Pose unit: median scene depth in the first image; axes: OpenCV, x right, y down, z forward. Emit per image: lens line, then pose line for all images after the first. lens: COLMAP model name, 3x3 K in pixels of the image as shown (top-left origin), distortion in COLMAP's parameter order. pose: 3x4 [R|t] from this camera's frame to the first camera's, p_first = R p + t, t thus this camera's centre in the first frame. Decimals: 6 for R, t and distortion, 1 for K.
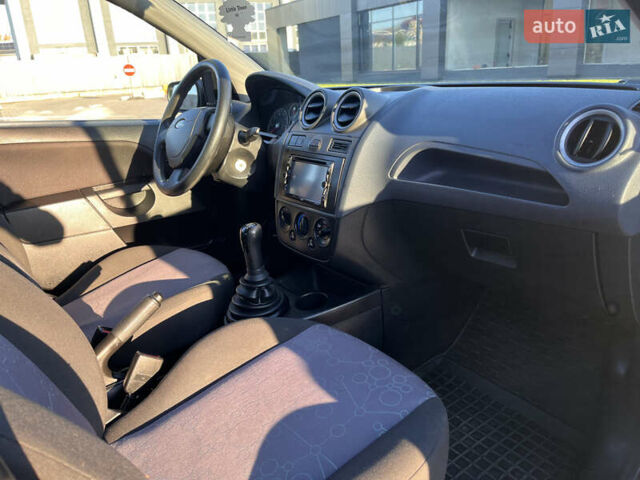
lens RADIAL K [[479.0, 0, 323.4], [0, 479.0, 241.2], [0, 0, 1]] dist [0.083404, -0.116752]
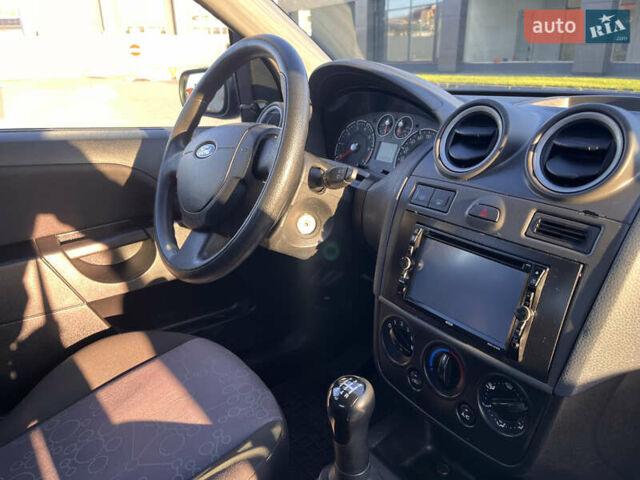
lens RADIAL K [[479.0, 0, 323.4], [0, 479.0, 241.2], [0, 0, 1]] dist [0.083404, -0.116752]
pose [[0.999260, 0.038410, -0.001914, -0.148788], [-0.038355, 0.998998, 0.023064, -0.149961], [0.002798, -0.022974, 0.999732, 0.425676]]
